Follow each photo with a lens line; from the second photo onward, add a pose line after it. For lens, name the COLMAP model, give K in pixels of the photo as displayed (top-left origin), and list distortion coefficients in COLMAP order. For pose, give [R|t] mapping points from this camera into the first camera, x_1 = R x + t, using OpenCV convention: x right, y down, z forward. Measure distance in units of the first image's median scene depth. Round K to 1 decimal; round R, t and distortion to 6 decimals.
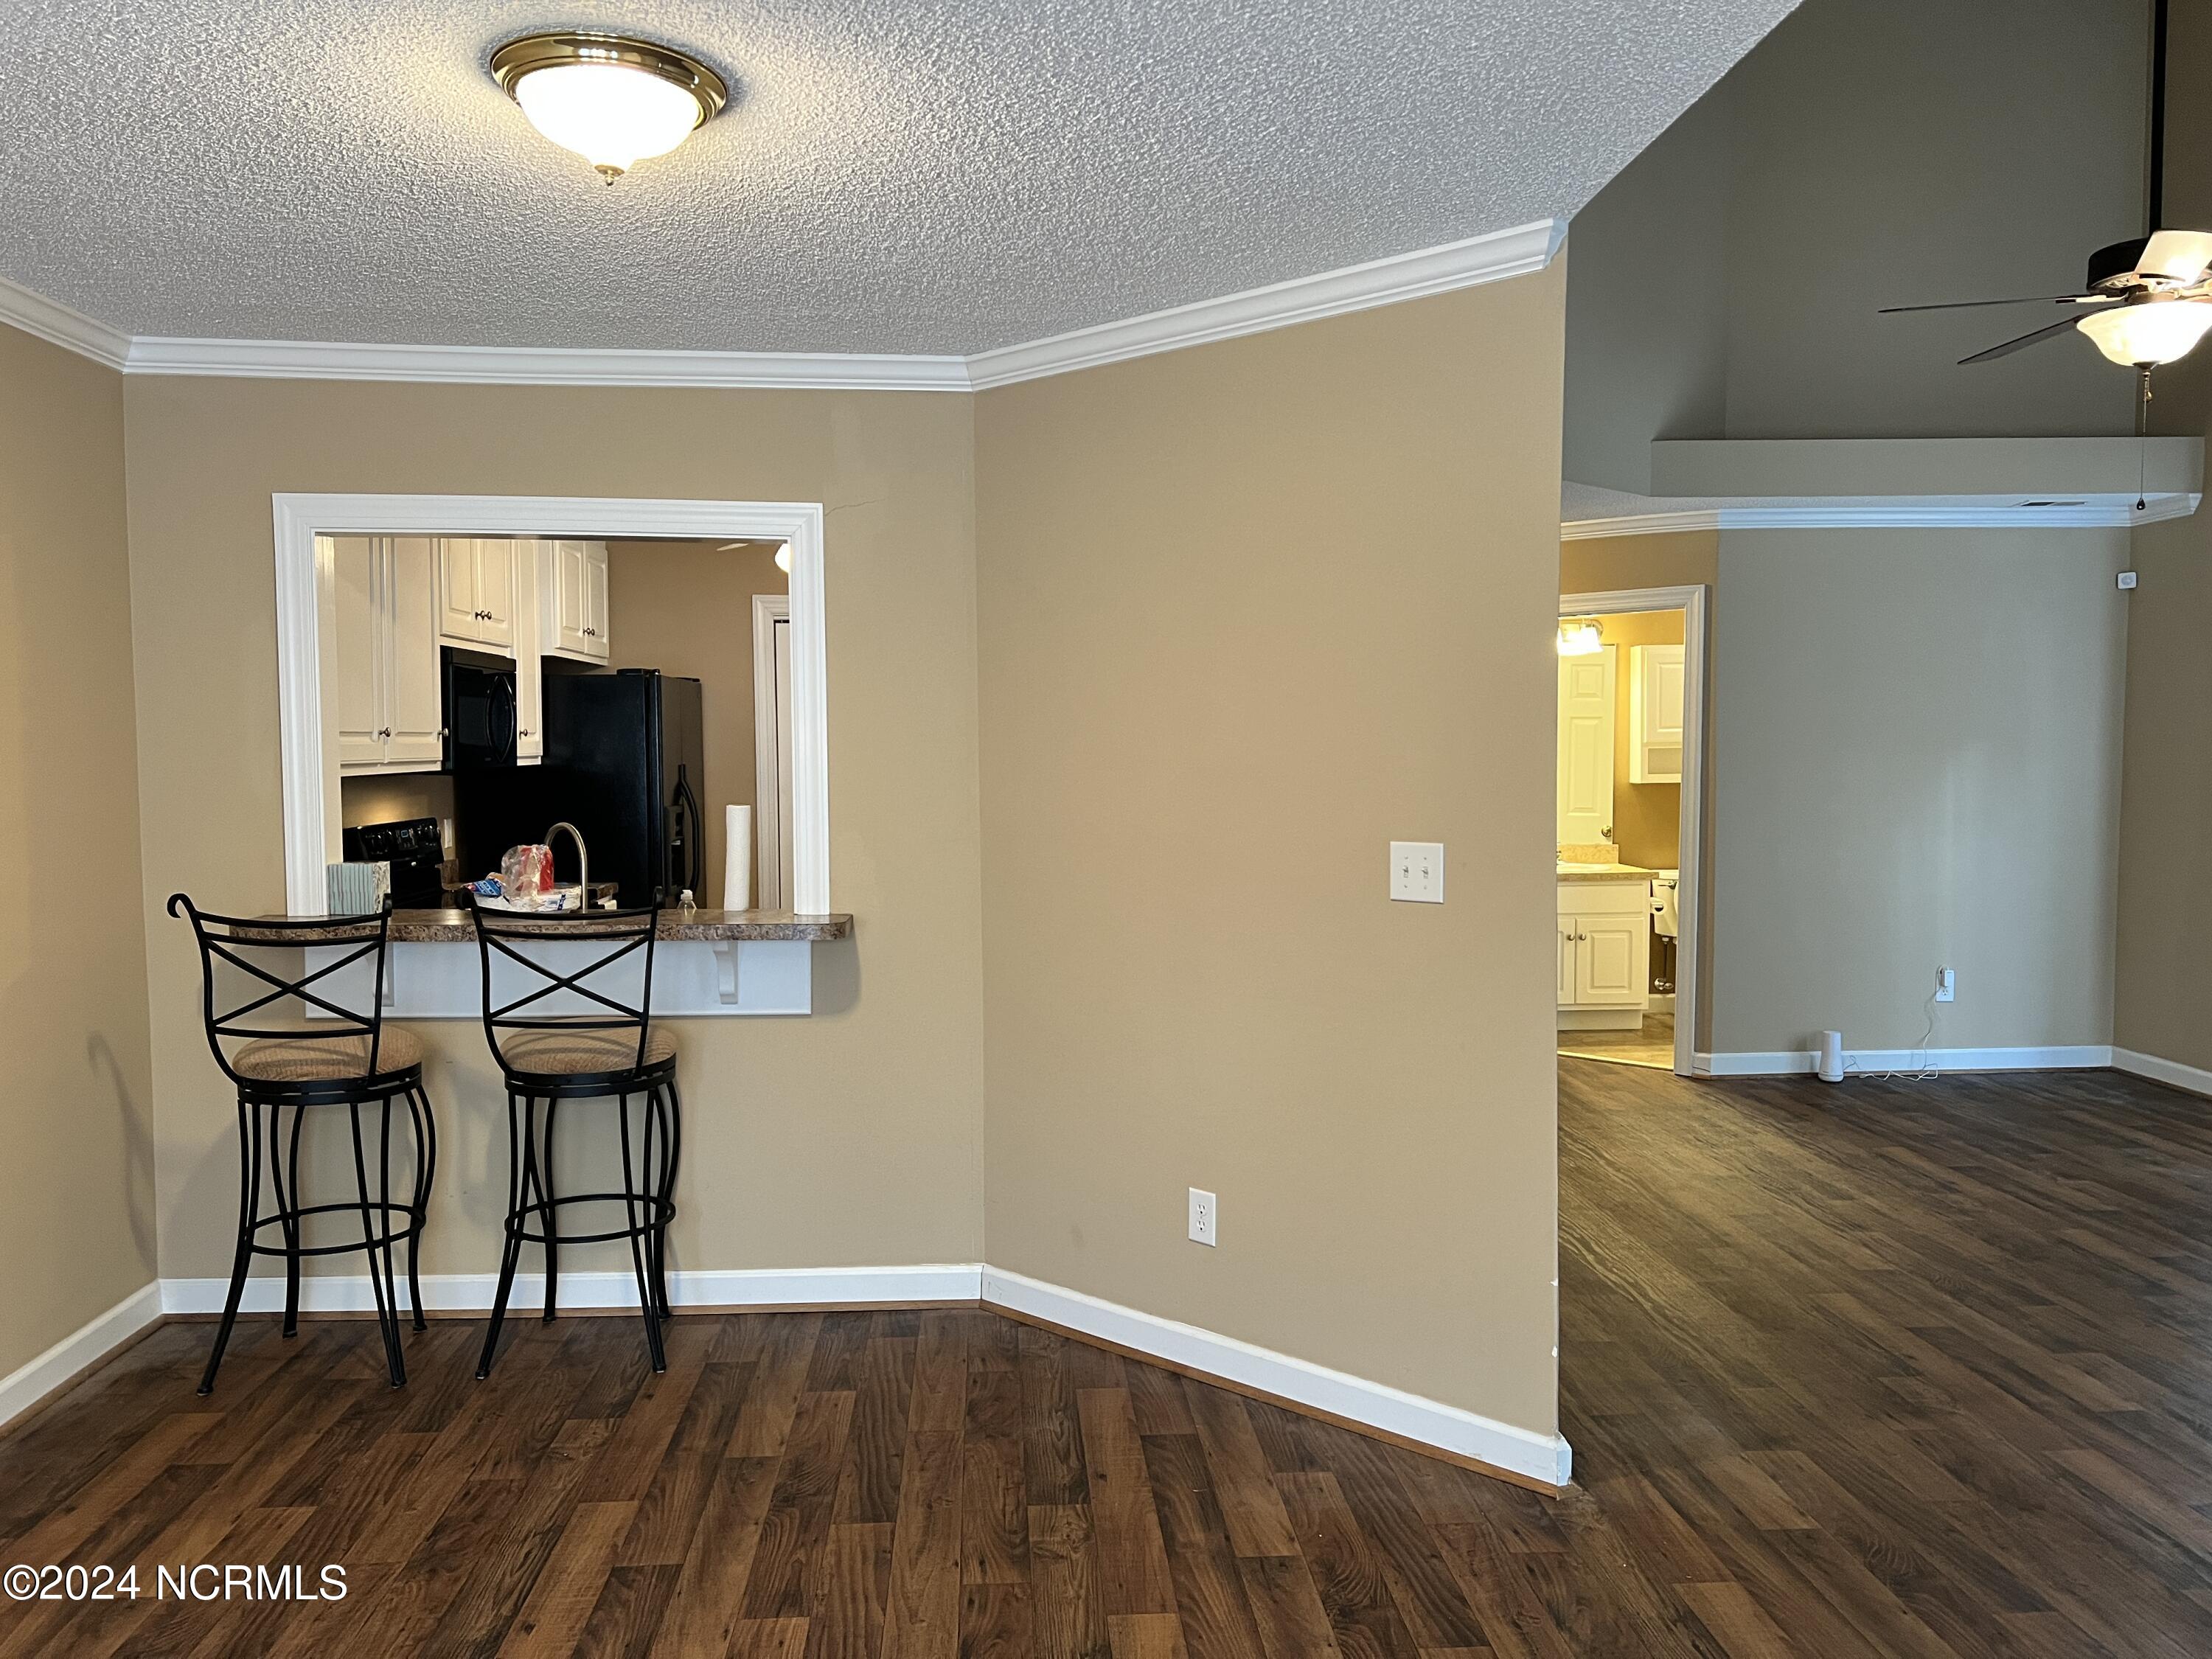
lens RADIAL K [[1651.5, 0, 1102.6], [0, 1651.5, 852.0], [0, 0, 1]] dist [0.059714, -0.067036]
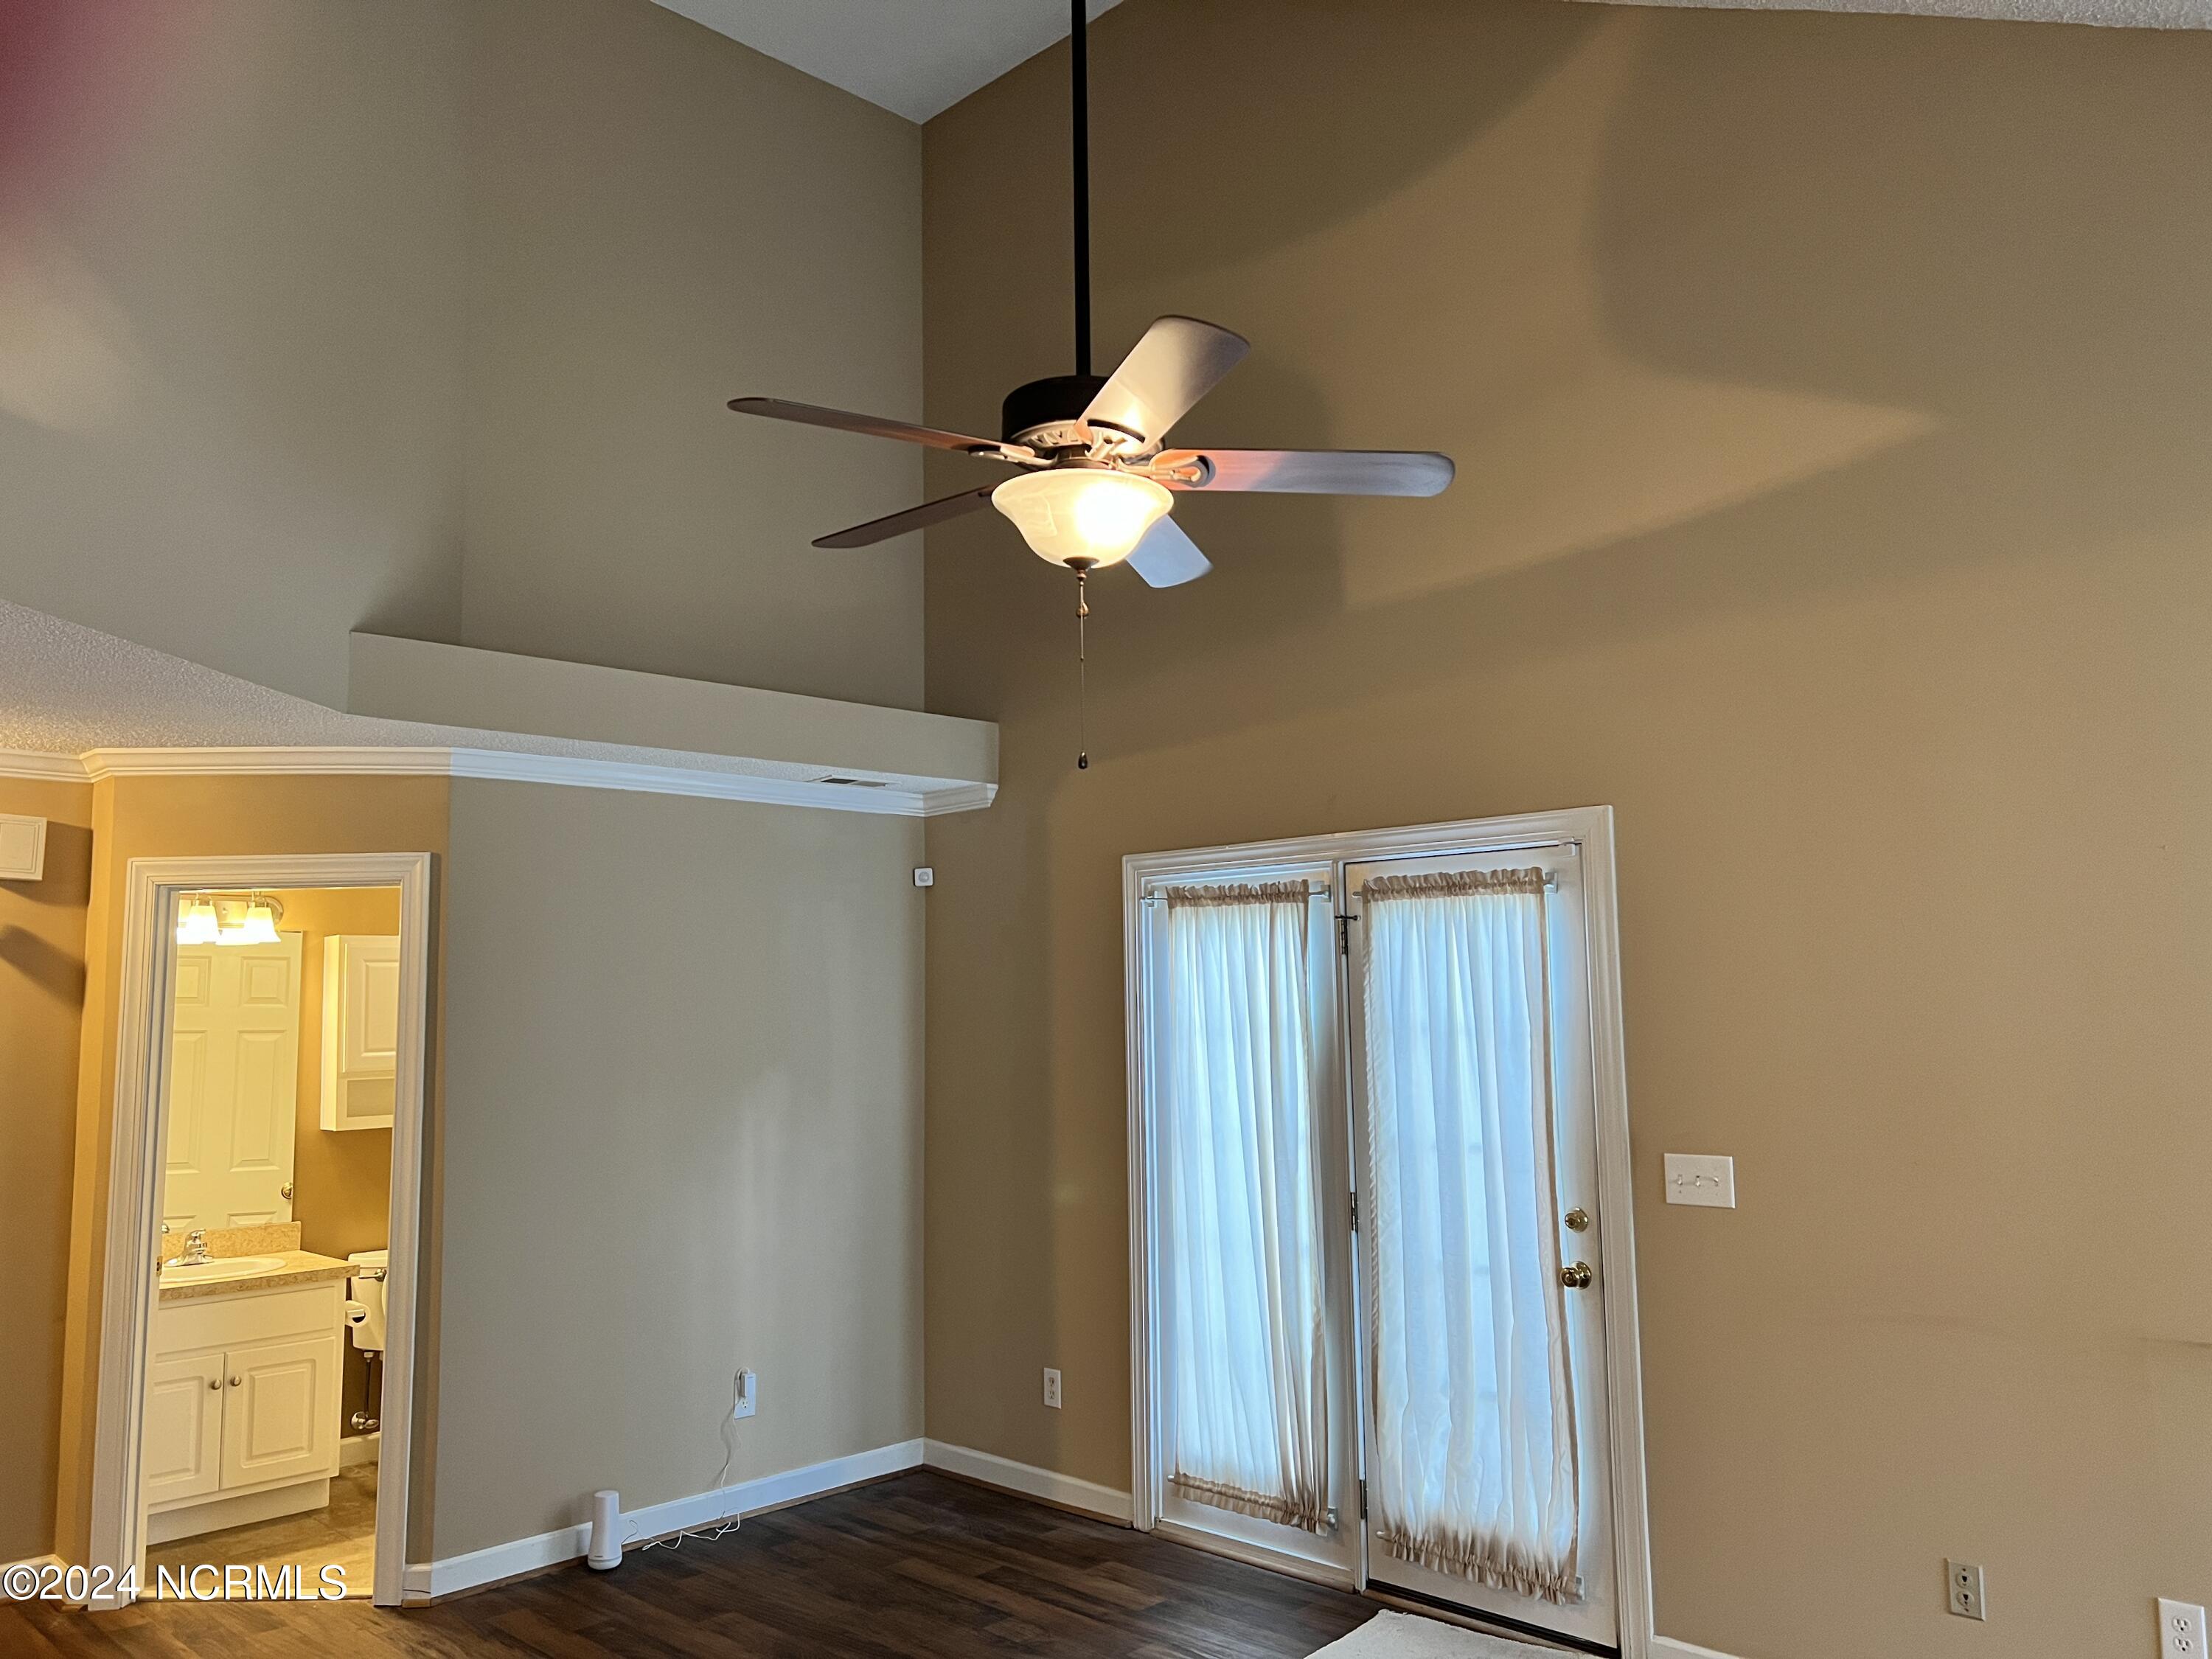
lens RADIAL K [[1651.5, 0, 1094.9], [0, 1651.5, 841.5], [0, 0, 1]] dist [0.059714, -0.067036]
pose [[0.747544, 0.062984, 0.661219, 0.108486], [0.053672, 0.986511, -0.154648, -0.042469], [-0.662040, 0.151096, 0.734080, 0.303733]]
